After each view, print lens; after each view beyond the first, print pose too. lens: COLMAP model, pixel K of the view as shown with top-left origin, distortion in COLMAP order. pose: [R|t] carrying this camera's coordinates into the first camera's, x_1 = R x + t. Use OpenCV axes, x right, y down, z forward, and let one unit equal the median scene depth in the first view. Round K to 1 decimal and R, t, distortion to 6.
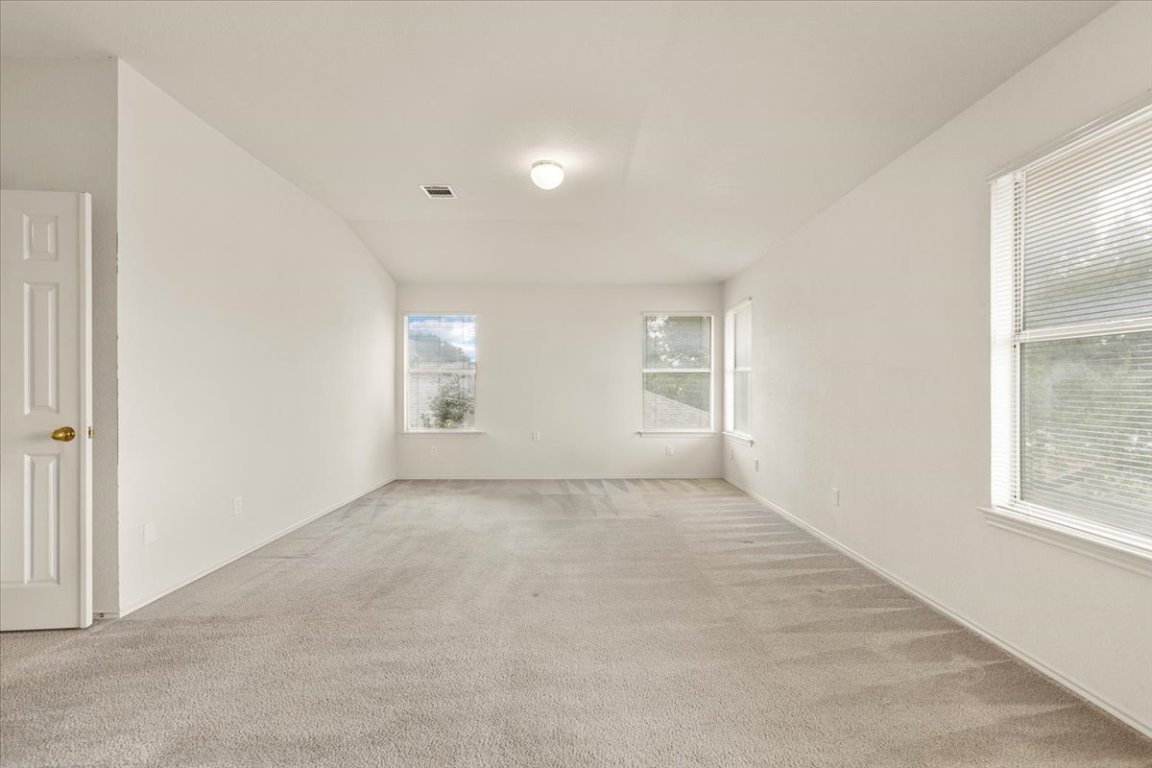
lens RADIAL K [[519.1, 0, 576.0], [0, 519.1, 384.0], [0, 0, 1]] dist [-0.001104, -0.000233]
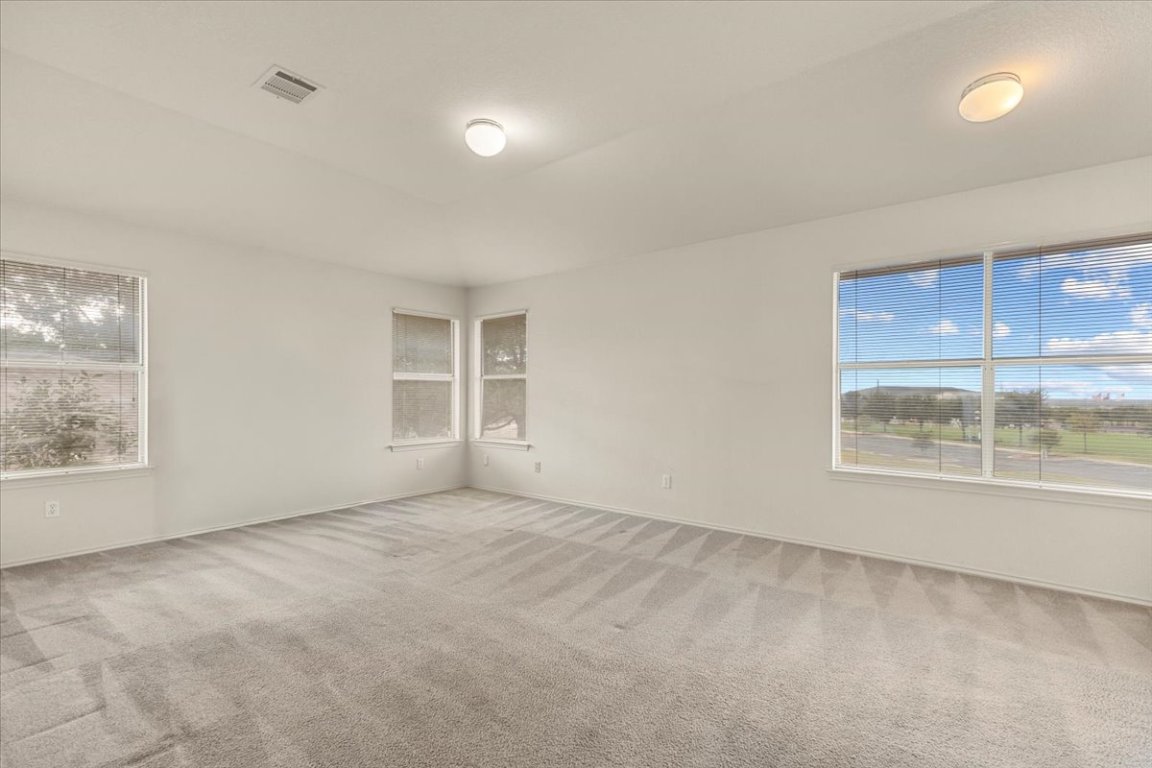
lens RADIAL K [[523.2, 0, 576.0], [0, 523.2, 384.0], [0, 0, 1]] dist [0.000596, -0.000039]
pose [[0.633587, 0.015486, 0.773516, -0.659737], [-0.003109, 0.999843, -0.017471, 0.006426], [-0.773665, 0.008665, 0.633536, 0.389747]]
